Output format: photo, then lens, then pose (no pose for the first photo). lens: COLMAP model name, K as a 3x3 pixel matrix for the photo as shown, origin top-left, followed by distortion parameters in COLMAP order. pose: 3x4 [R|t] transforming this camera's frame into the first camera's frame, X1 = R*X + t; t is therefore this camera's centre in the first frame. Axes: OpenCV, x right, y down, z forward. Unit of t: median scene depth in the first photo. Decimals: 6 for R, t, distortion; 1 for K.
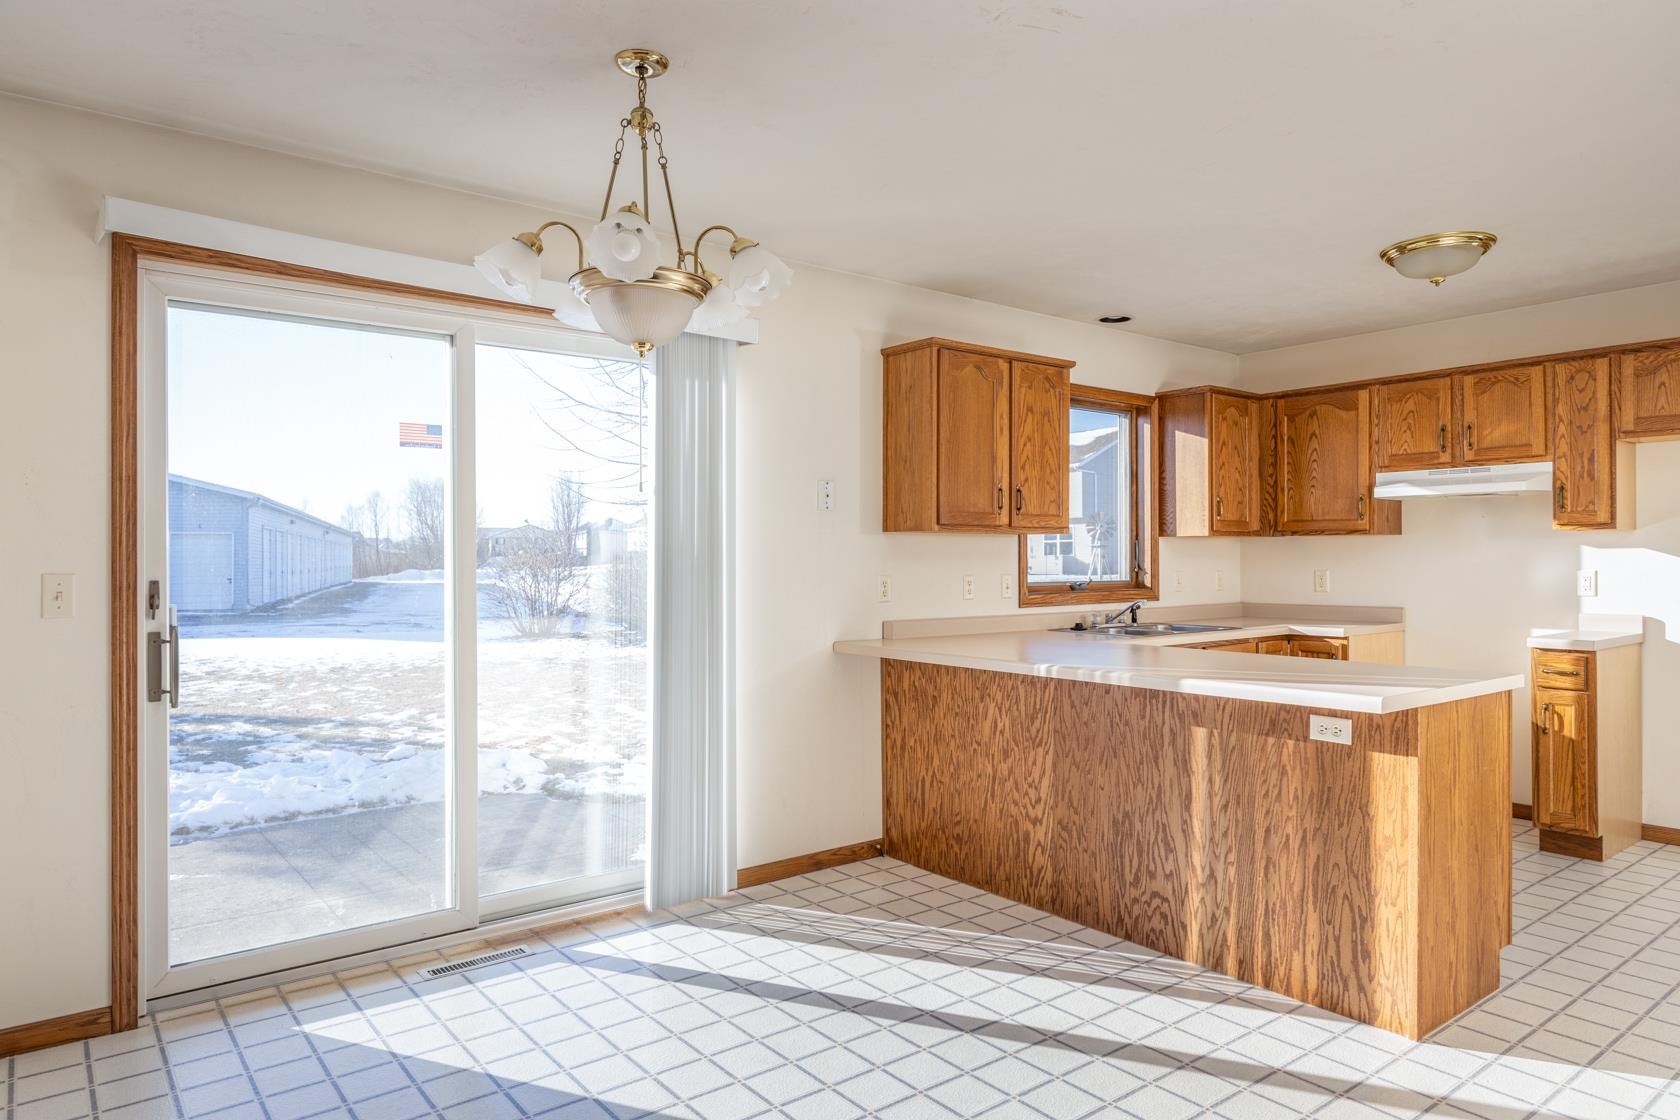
lens RADIAL K [[1034.8, 0, 830.0], [0, 1034.8, 557.4], [0, 0, 1]] dist [-0.000009, -0.002776]
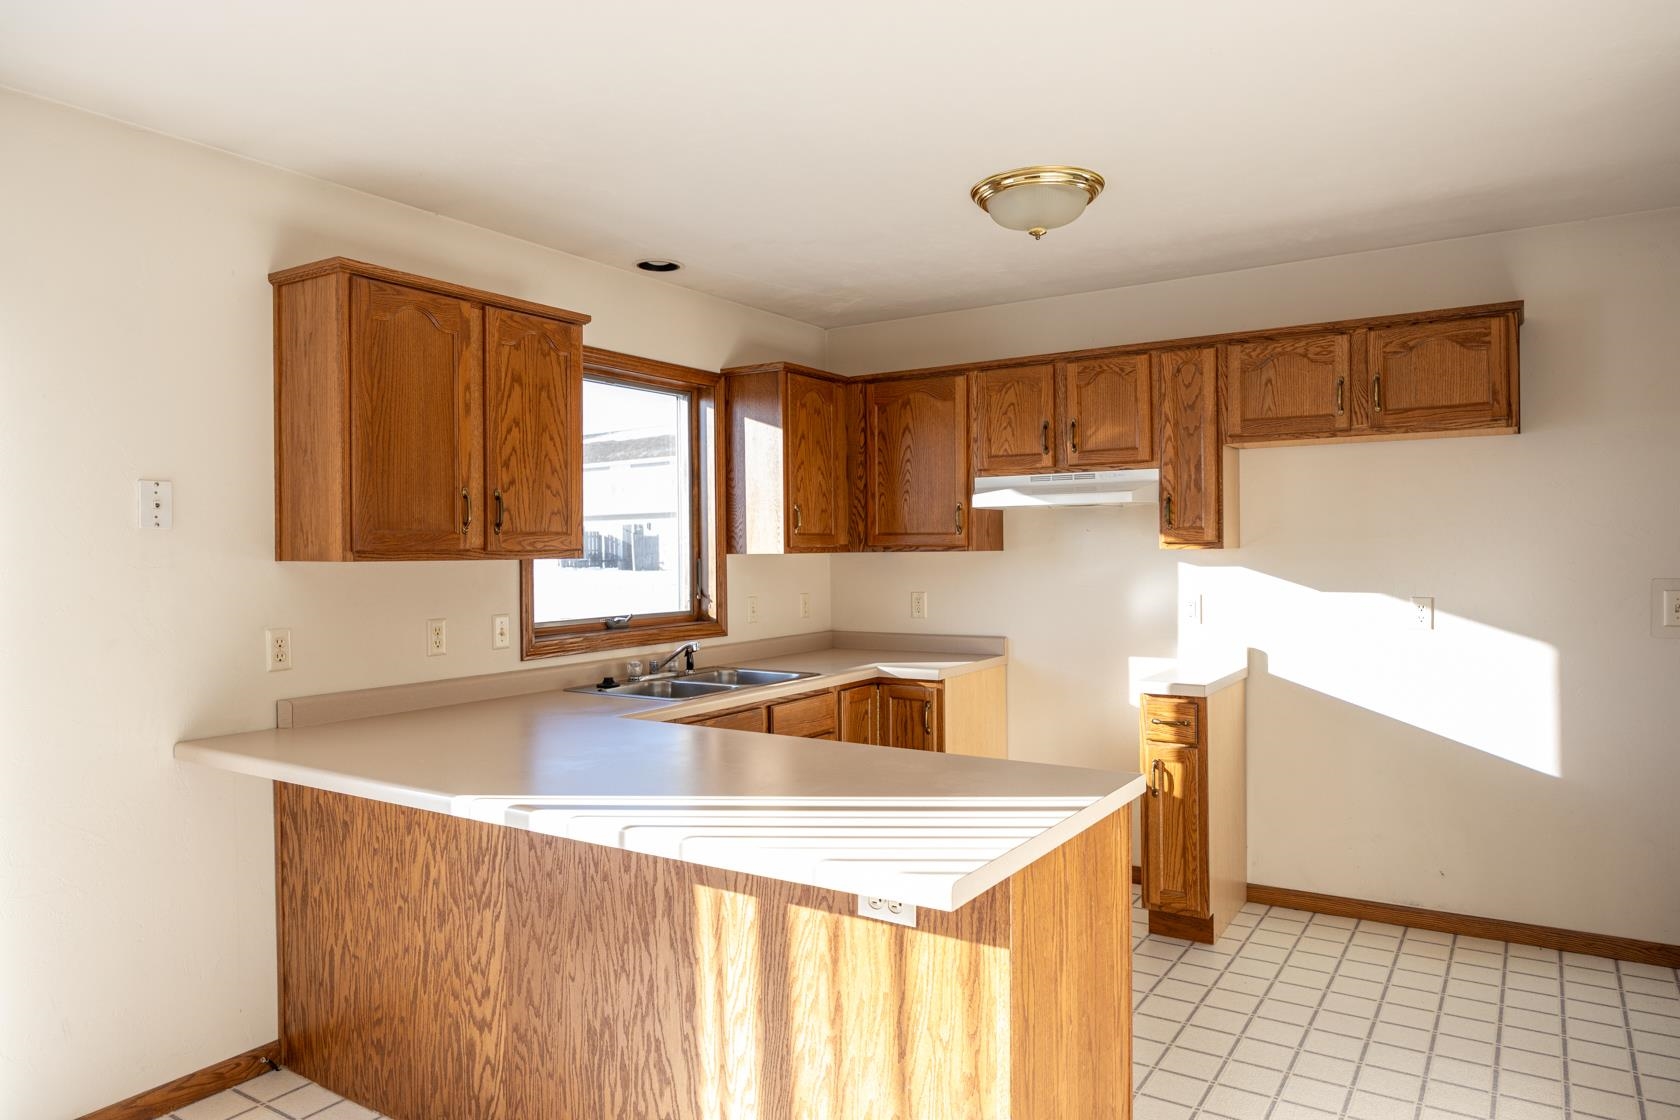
lens RADIAL K [[1092.0, 0, 826.1], [0, 1092.0, 561.9], [0, 0, 1]] dist [0.001619, -0.000022]
pose [[0.944481, -0.010606, 0.328394, 0.151992], [0.006944, 0.999900, 0.012321, -0.030223], [-0.328492, -0.009357, 0.944460, 0.253109]]
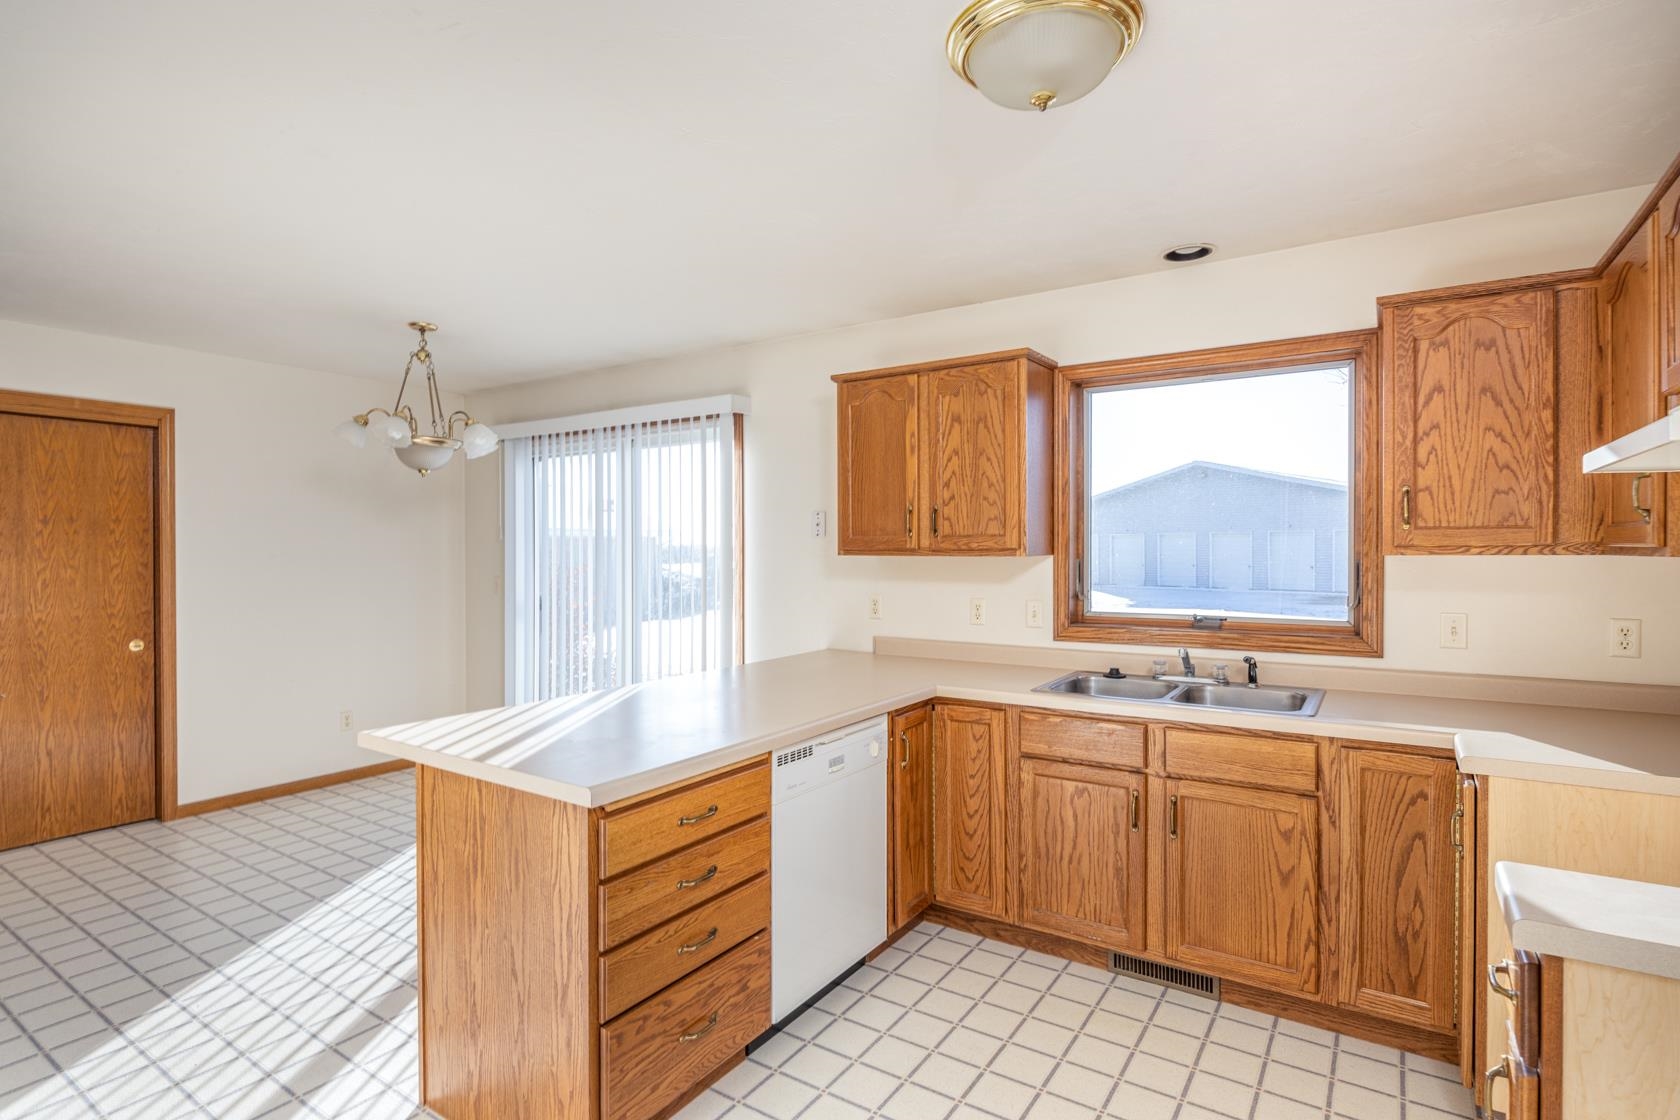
lens RADIAL K [[843.4, 0, 832.5], [0, 843.4, 546.6], [0, 0, 1]] dist [-0.005548, -0.000715]
pose [[0.316808, 0.002285, -0.948487, 0.882999], [0.006640, 0.999967, 0.004627, -0.037092], [0.948466, -0.007764, 0.316783, 0.682145]]
